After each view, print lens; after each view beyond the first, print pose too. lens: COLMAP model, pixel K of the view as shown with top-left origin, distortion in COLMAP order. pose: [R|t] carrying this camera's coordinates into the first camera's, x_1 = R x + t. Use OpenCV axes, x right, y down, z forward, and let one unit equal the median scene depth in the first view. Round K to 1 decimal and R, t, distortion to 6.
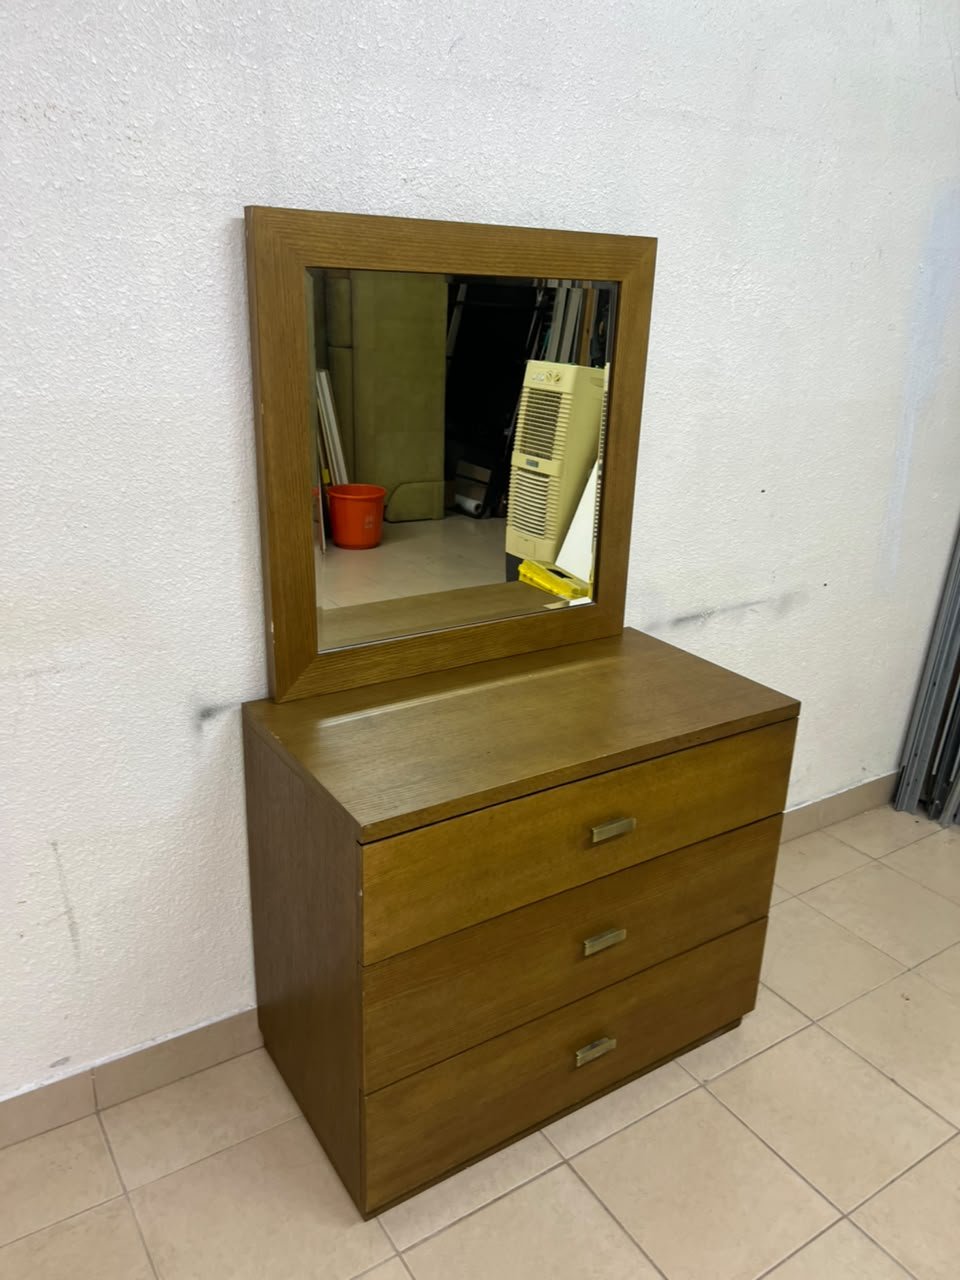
lens RADIAL K [[973.9, 0, 493.4], [0, 973.9, 633.7], [0, 0, 1]] dist [0.050619, -0.053123]
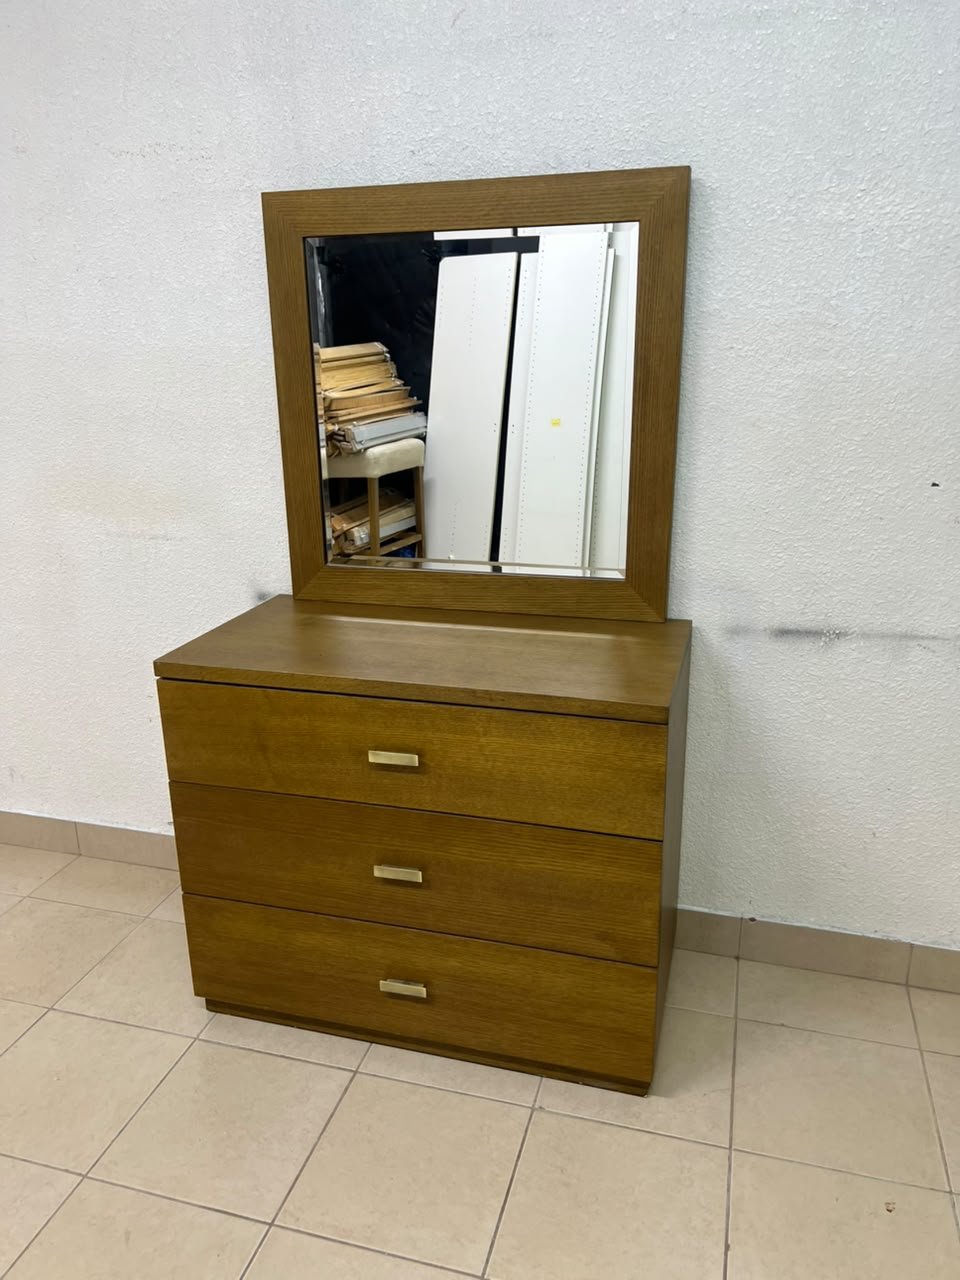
lens RADIAL K [[973.9, 0, 472.7], [0, 973.9, 649.1], [0, 0, 1]] dist [0.050619, -0.053123]
pose [[0.644805, 0.191151, -0.740060, 0.847539], [-0.215636, 0.974388, 0.063795, 0.006167], [0.733299, 0.118449, 0.669509, 0.344069]]
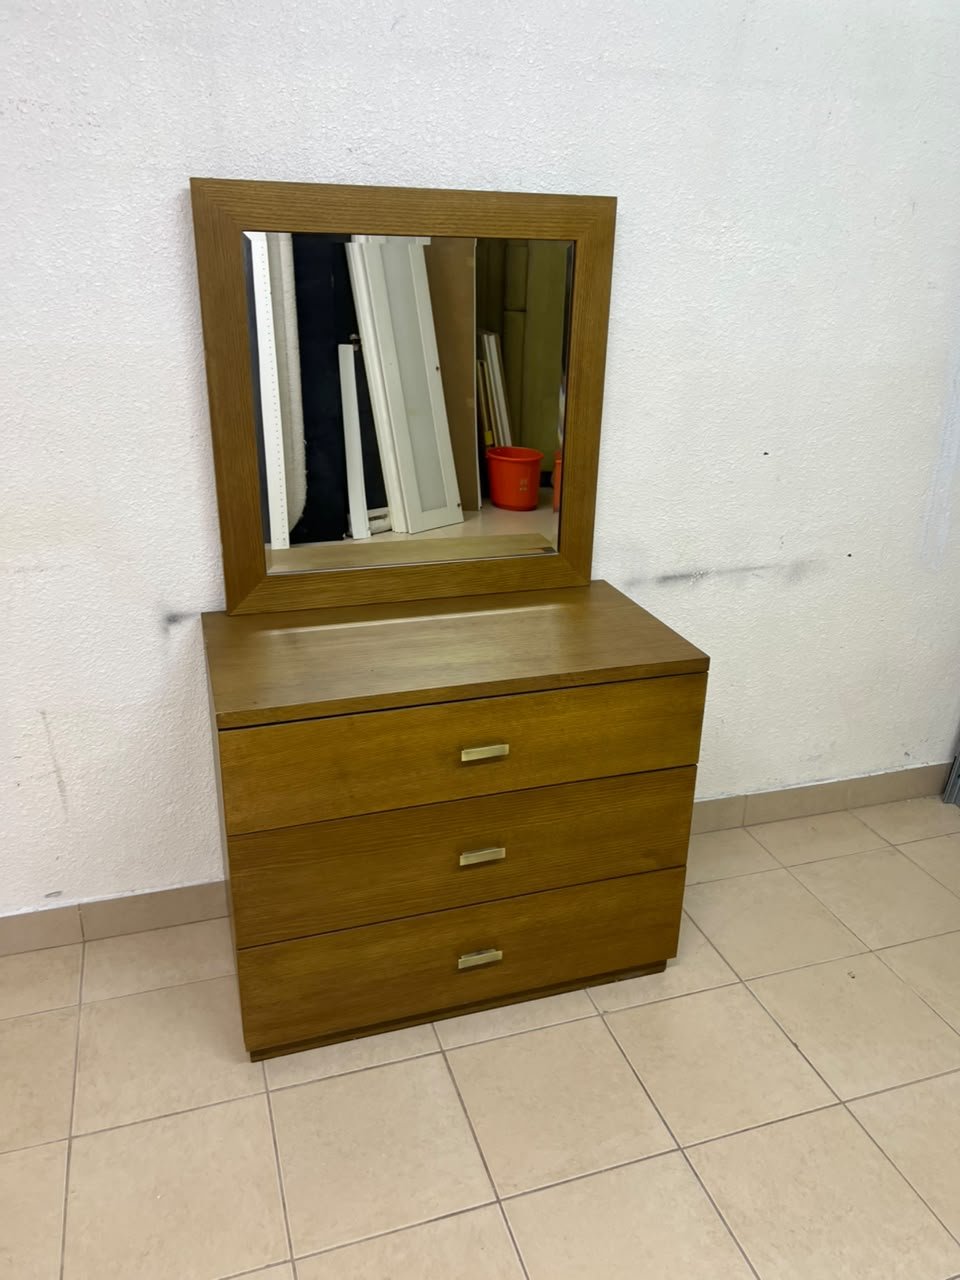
lens RADIAL K [[973.9, 0, 494.0], [0, 973.9, 633.6], [0, 0, 1]] dist [0.050619, -0.053123]
pose [[0.966061, 0.084040, -0.244262, 0.361579], [-0.076510, 0.996259, 0.040175, 0.022454], [0.246725, -0.020123, 0.968877, -0.039856]]
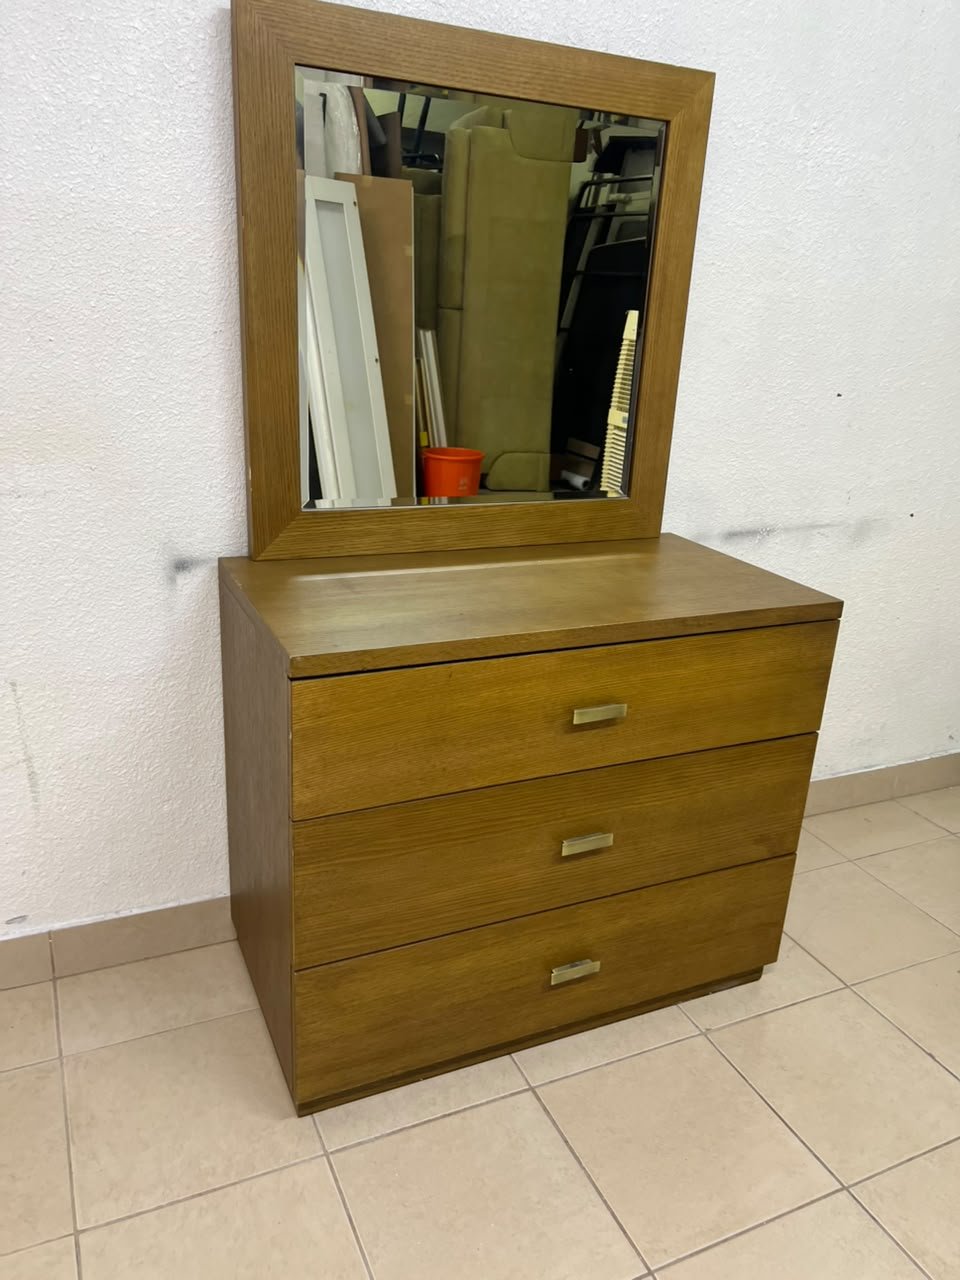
lens RADIAL K [[973.9, 0, 493.3], [0, 973.9, 640.6], [0, 0, 1]] dist [0.050619, -0.053123]
pose [[0.989365, 0.067687, -0.128745, 0.128048], [-0.068016, 0.997683, 0.001846, 0.130262], [0.128572, 0.006930, 0.991676, 0.104345]]
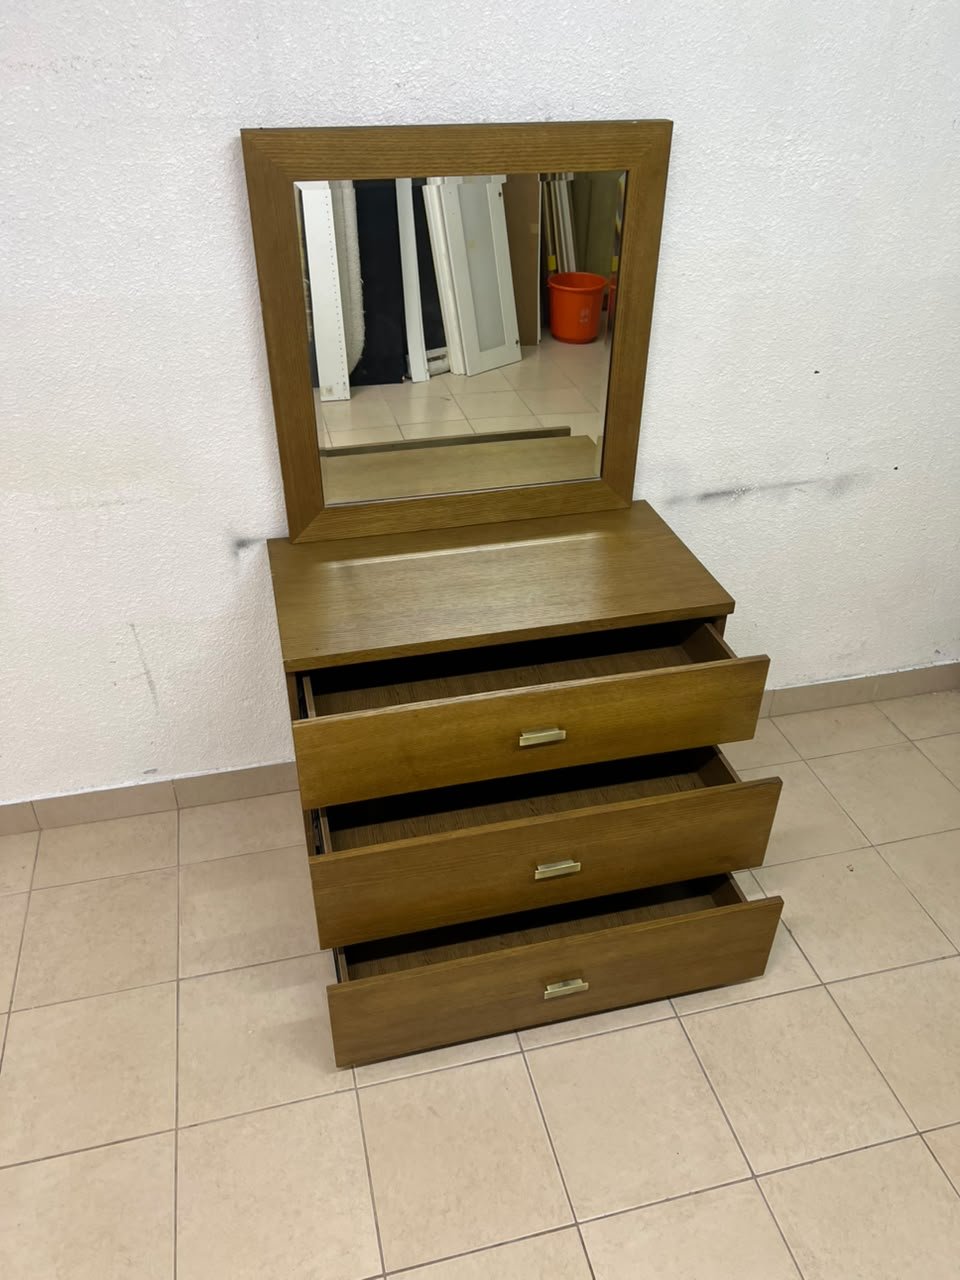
lens RADIAL K [[973.9, 0, 481.0], [0, 973.9, 644.1], [0, 0, 1]] dist [0.050619, -0.053123]
pose [[0.942616, 0.163733, -0.290975, 0.391295], [-0.086161, 0.961271, 0.261792, -0.151909], [0.322569, -0.221699, 0.920217, -0.102006]]
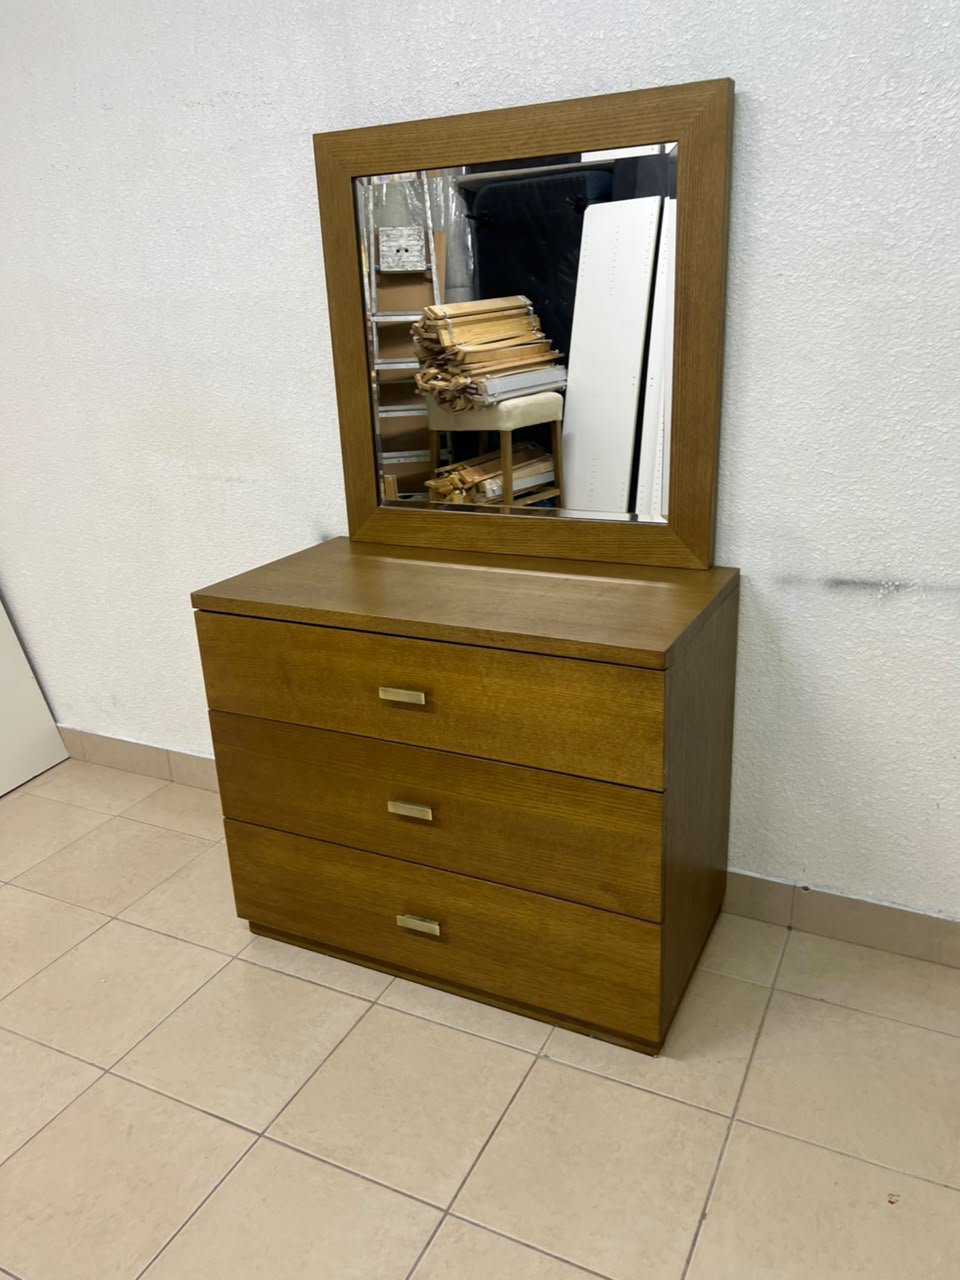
lens RADIAL K [[973.9, 0, 486.3], [0, 973.9, 634.5], [0, 0, 1]] dist [0.050619, -0.053123]
pose [[0.501200, 0.228050, -0.834740, 0.938683], [-0.230755, 0.964940, 0.125069, -0.008790], [0.833997, 0.129935, 0.536252, 0.485416]]
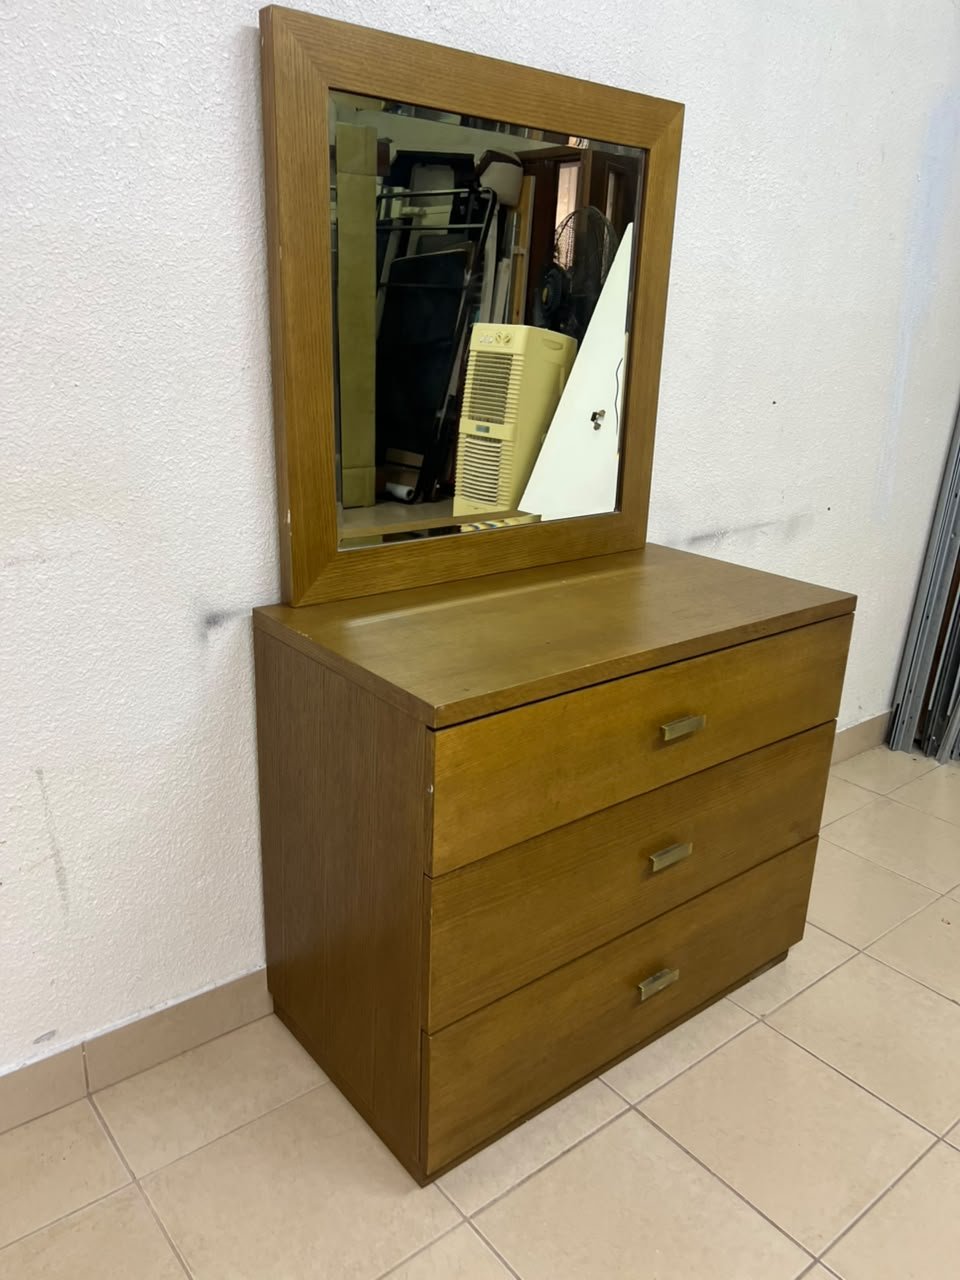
lens RADIAL K [[973.9, 0, 497.5], [0, 973.9, 632.1], [0, 0, 1]] dist [0.050619, -0.053123]
pose [[0.994618, -0.030994, 0.098870, -0.126436], [0.032704, 0.999341, -0.015722, 0.113077], [-0.098318, 0.018871, 0.994976, 0.109905]]
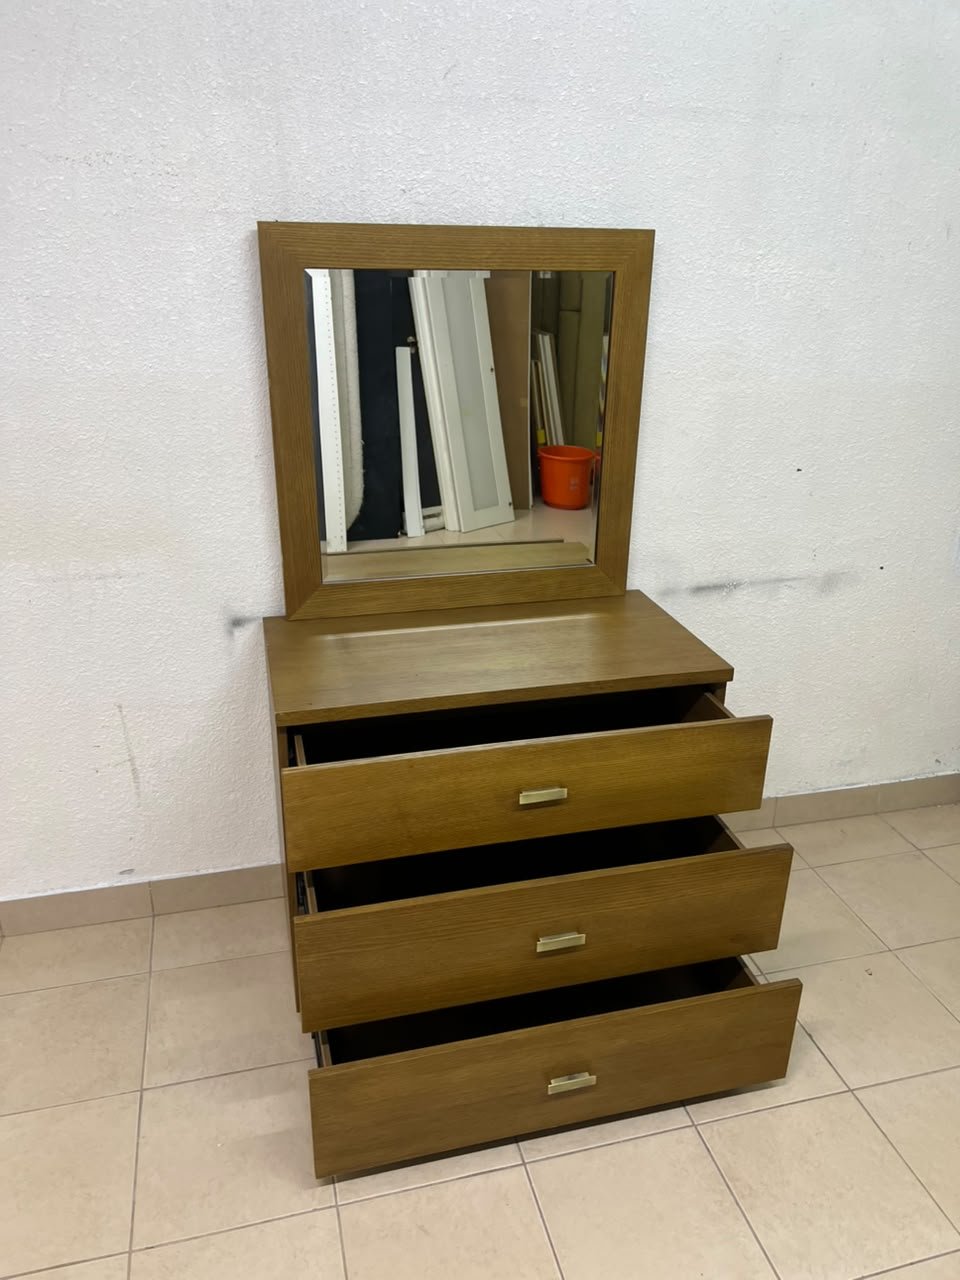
lens RADIAL K [[973.9, 0, 492.4], [0, 973.9, 640.2], [0, 0, 1]] dist [0.050619, -0.053123]
pose [[0.948867, 0.104300, -0.297949, 0.399418], [-0.089869, 0.994036, 0.061770, -0.004201], [0.302615, -0.031835, 0.952581, -0.110029]]
